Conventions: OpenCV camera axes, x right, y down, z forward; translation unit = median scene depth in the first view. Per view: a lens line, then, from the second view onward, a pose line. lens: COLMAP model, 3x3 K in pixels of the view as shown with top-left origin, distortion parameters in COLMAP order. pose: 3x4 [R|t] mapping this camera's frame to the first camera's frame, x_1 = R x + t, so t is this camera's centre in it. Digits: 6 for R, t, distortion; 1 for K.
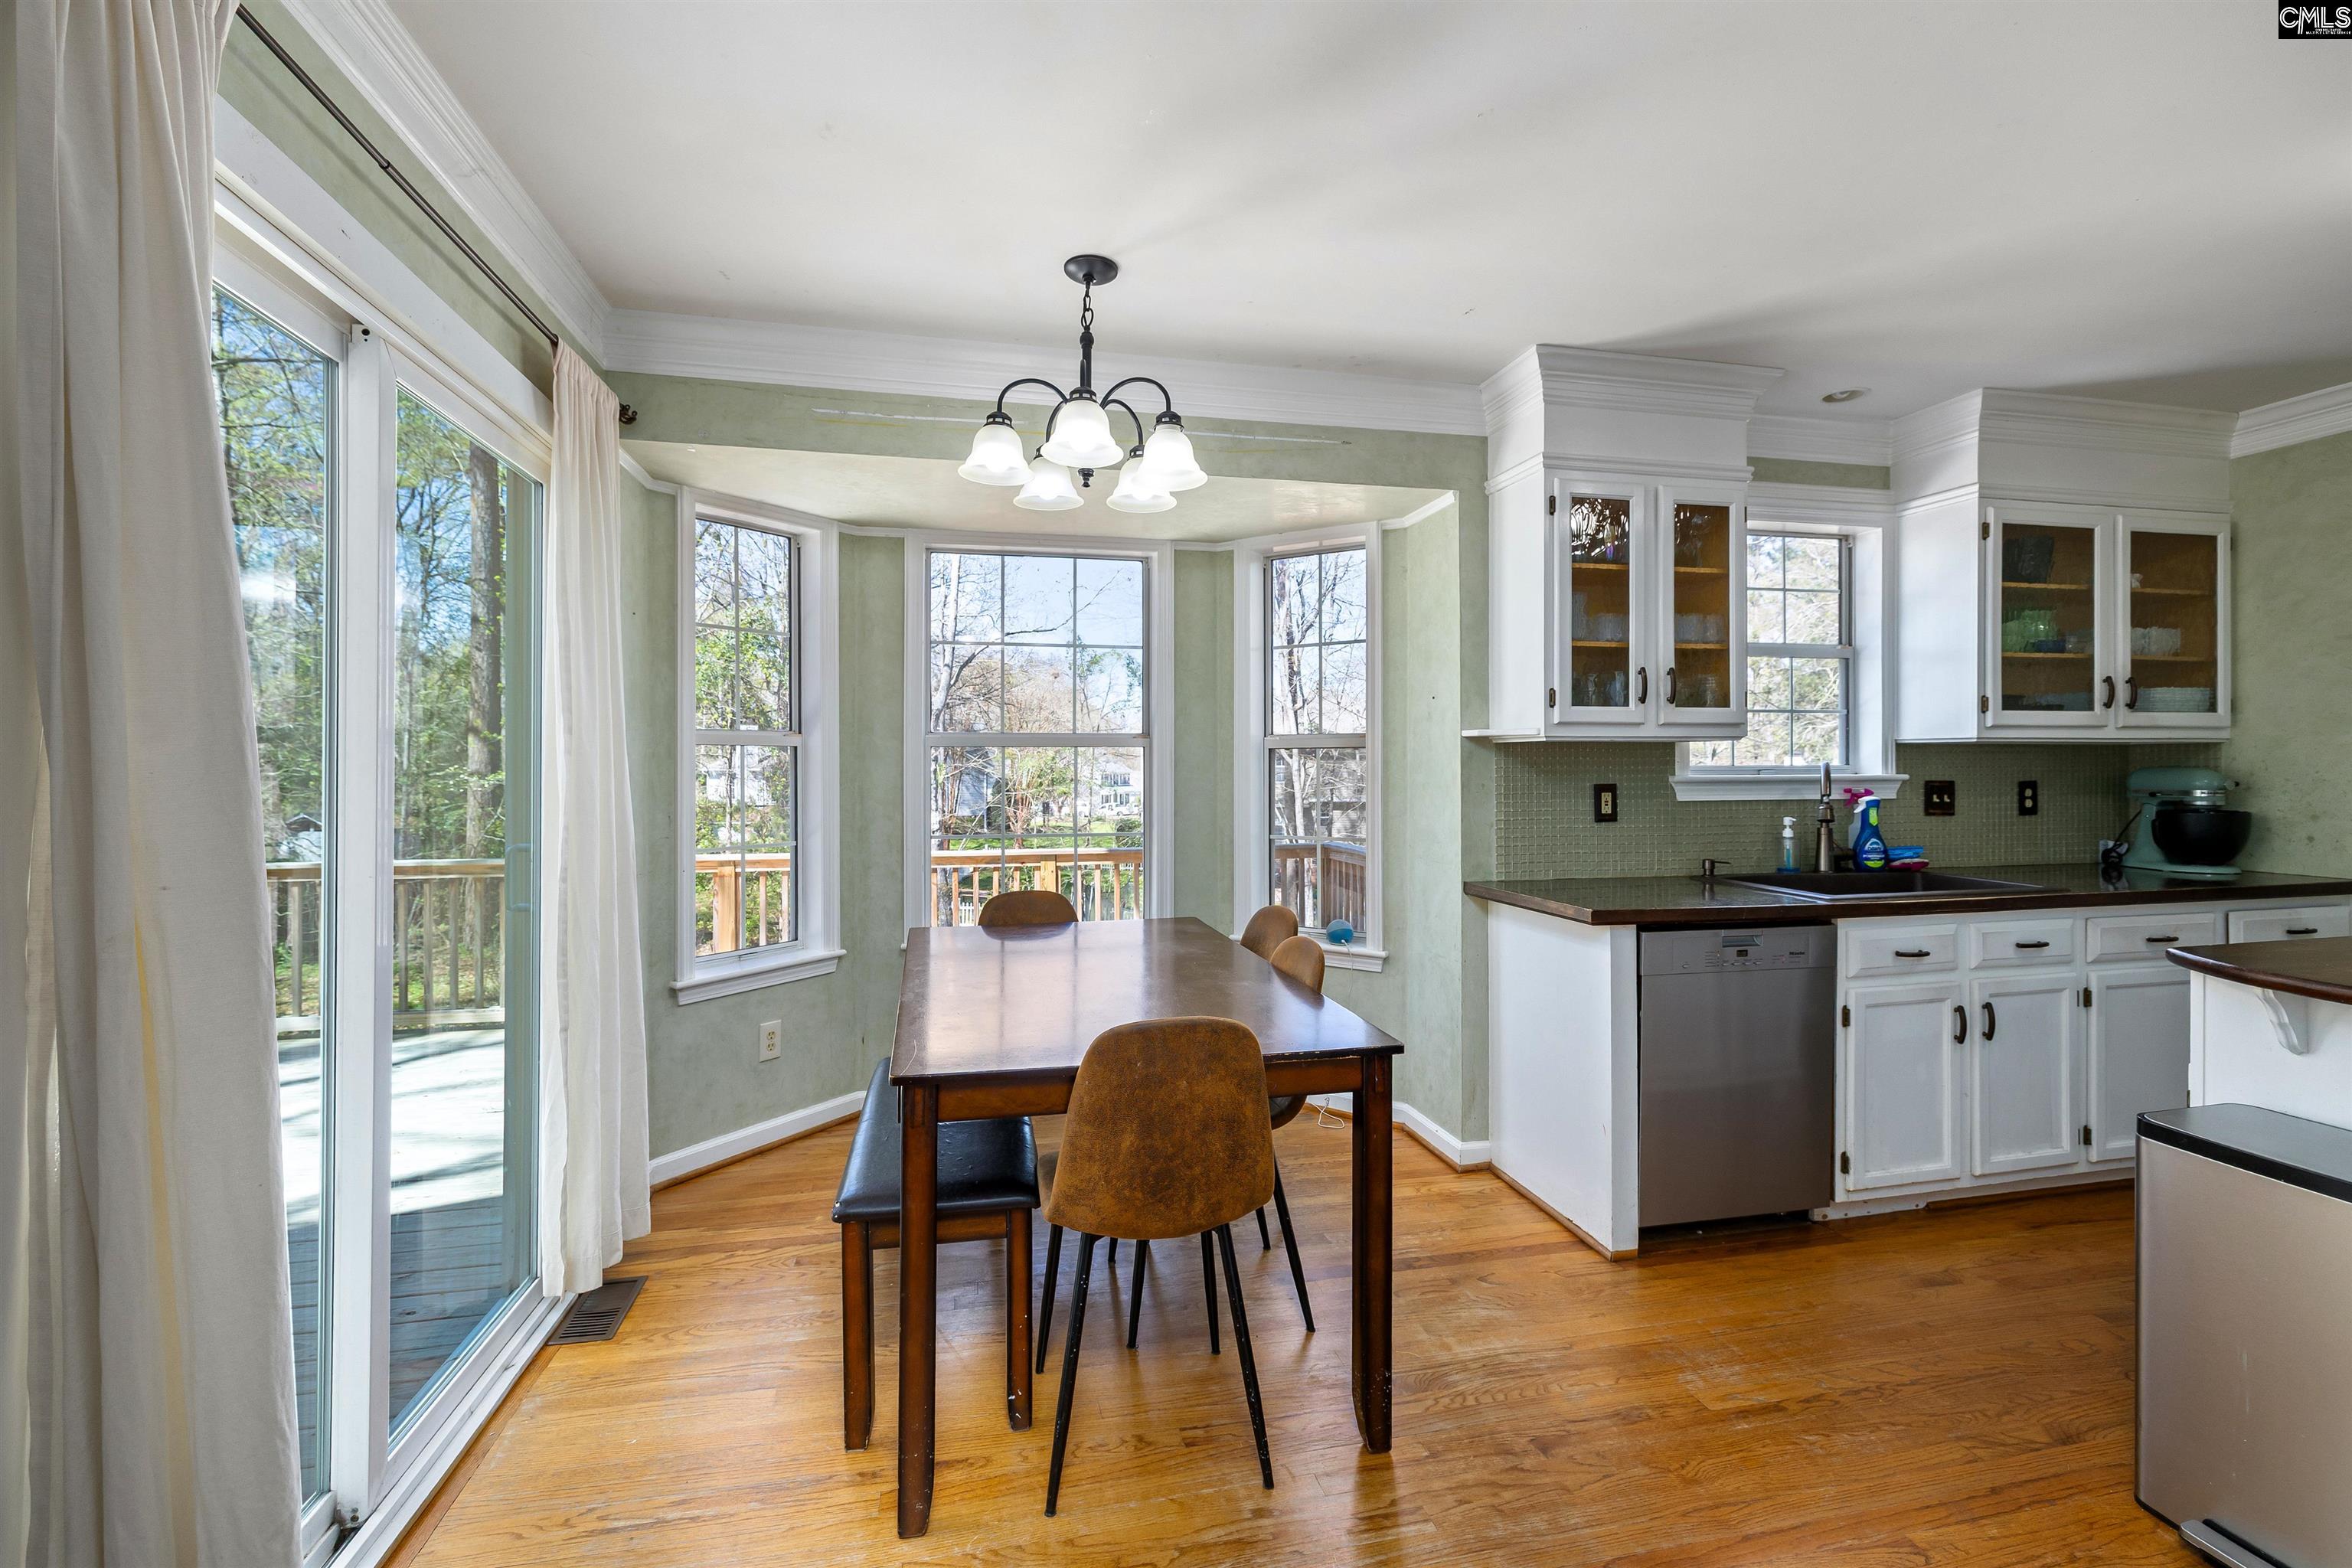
lens RADIAL K [[1006.7, 0, 1175.1], [0, 1006.7, 766.8], [0, 0, 1]] dist [0.002564, -0.000908]
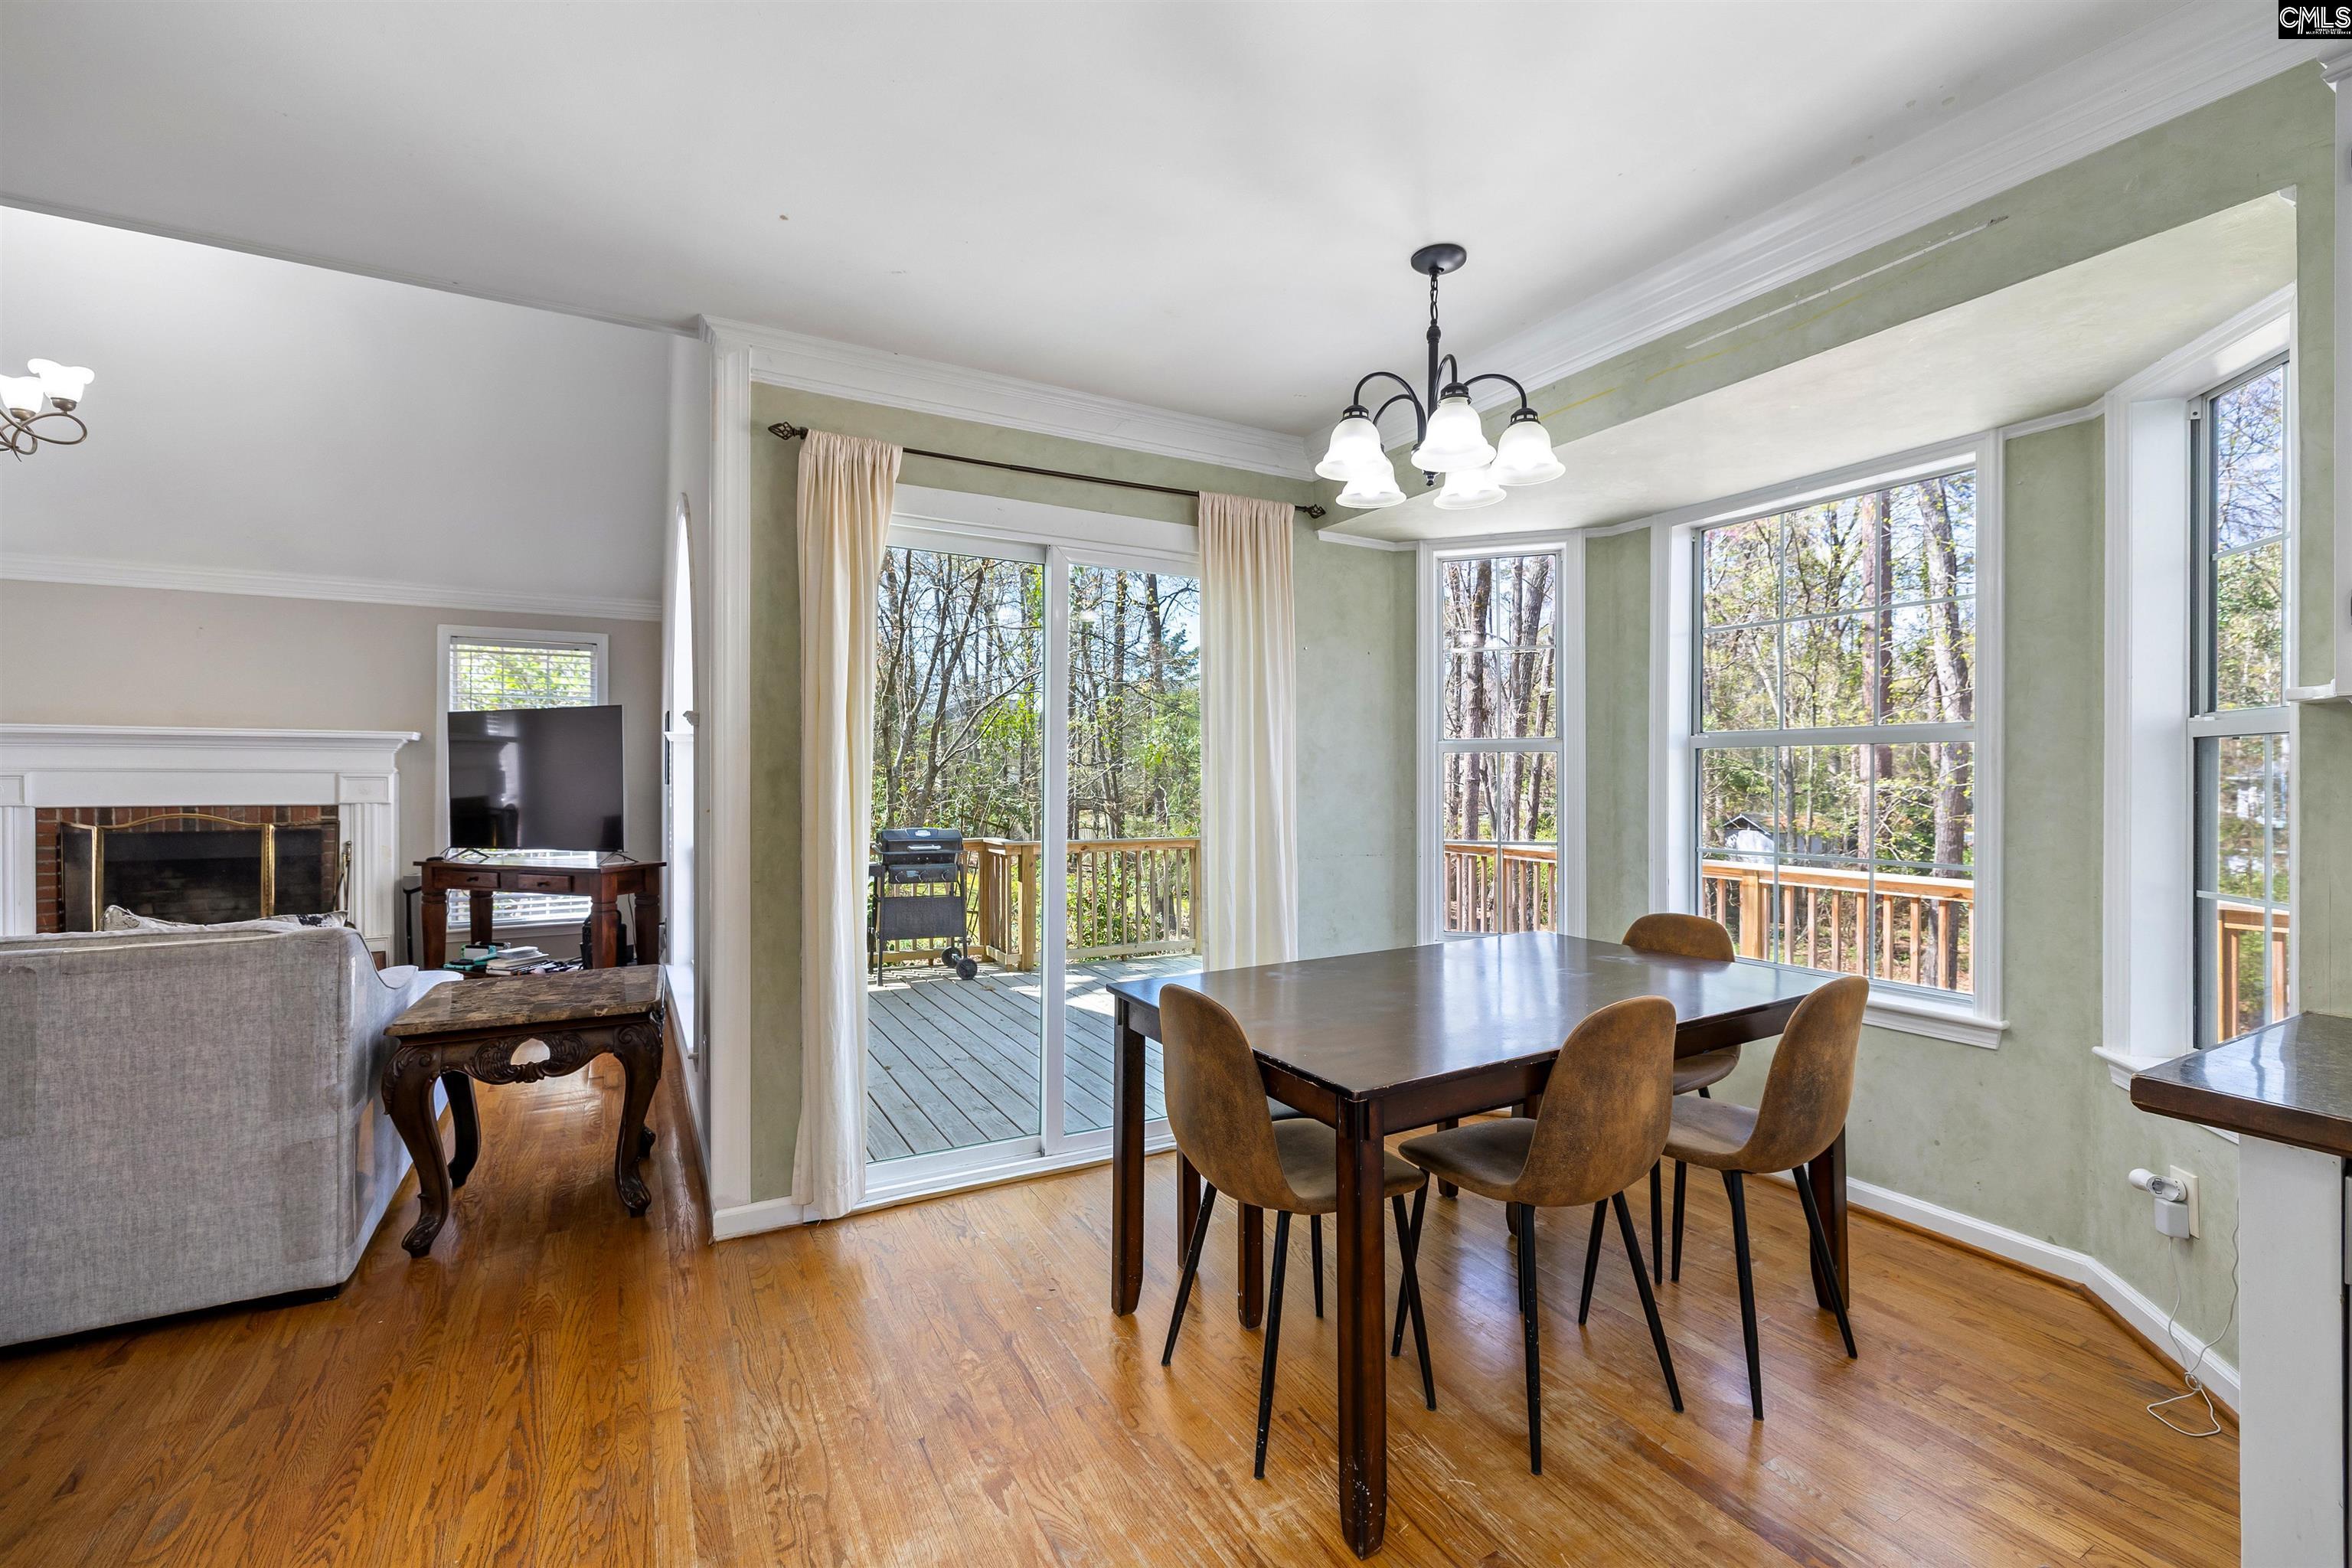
lens RADIAL K [[1006.7, 0, 1171.7], [0, 1006.7, 785.0], [0, 0, 1]] dist [0.002564, -0.000908]
pose [[0.290255, 0.010711, -0.956889, 0.556002], [0.000604, 0.999935, 0.011376, 0.001792], [0.956949, -0.003879, 0.290230, 0.337364]]
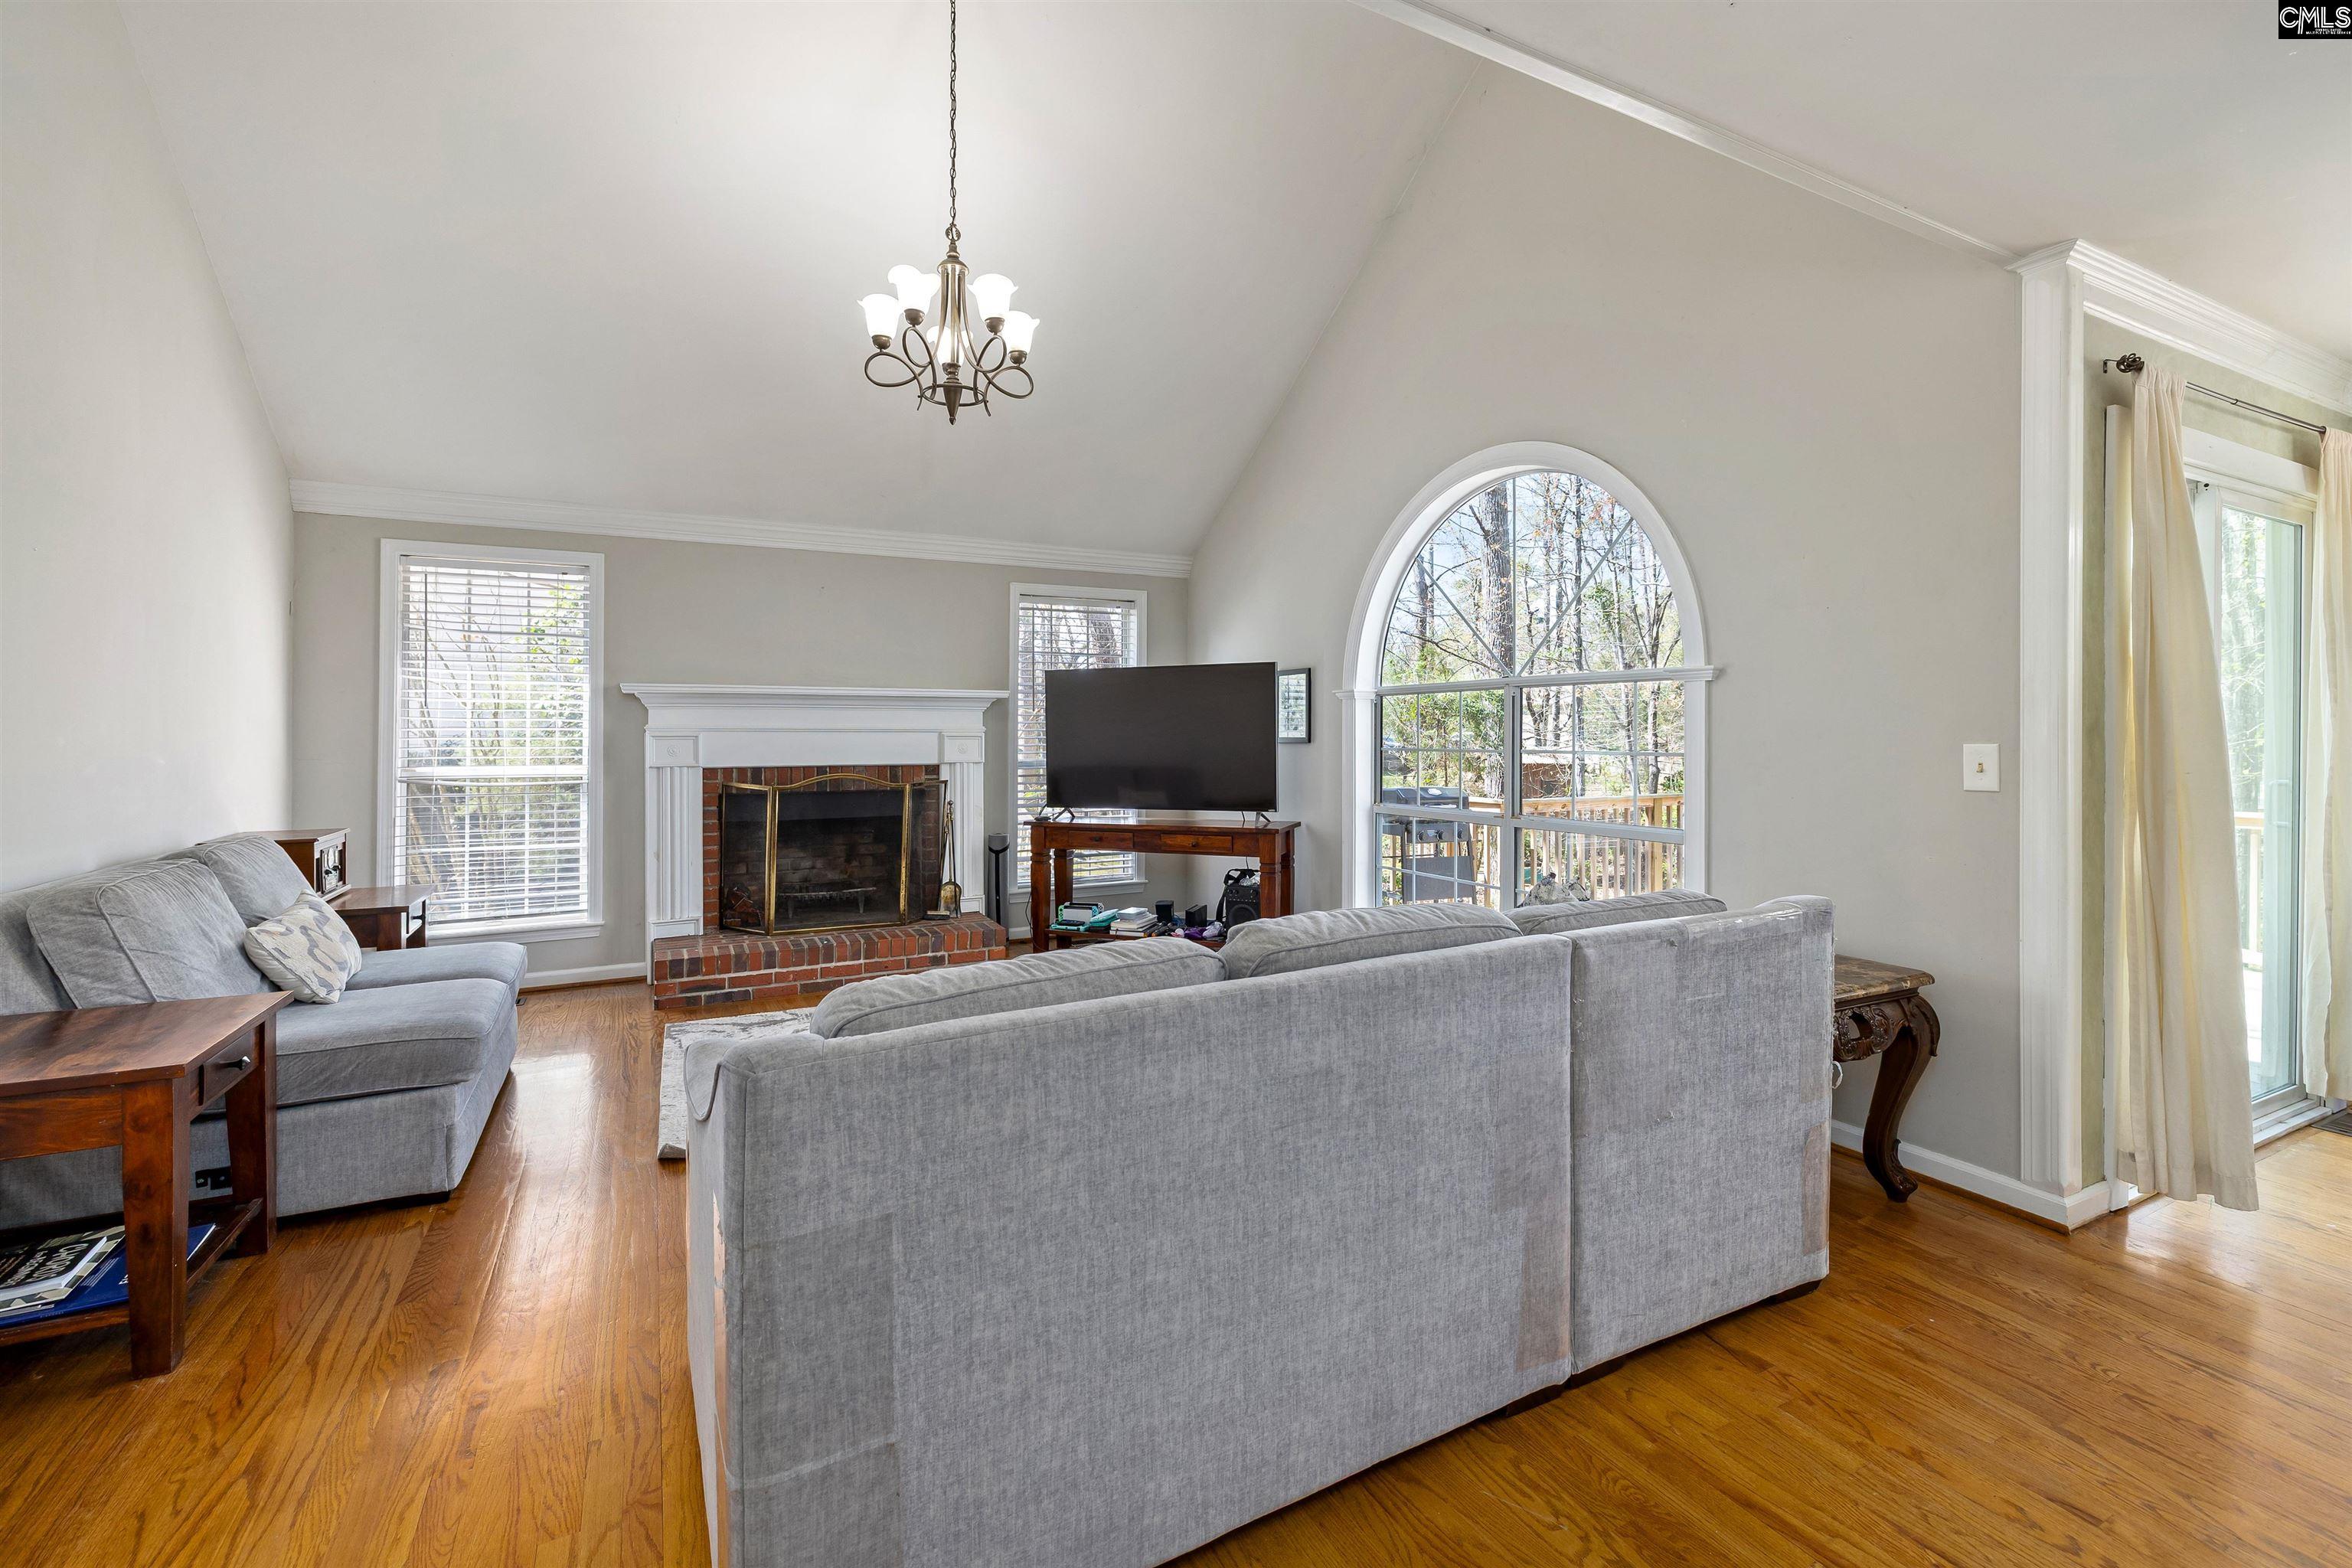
lens RADIAL K [[1006.7, 0, 1165.2], [0, 1006.7, 738.8], [0, 0, 1]] dist [0.002564, -0.000908]
pose [[0.253617, 0.006745, -0.967281, 0.232689], [0.004807, 0.999955, 0.008233, -0.000850], [0.967293, -0.006738, 0.253573, -0.623379]]
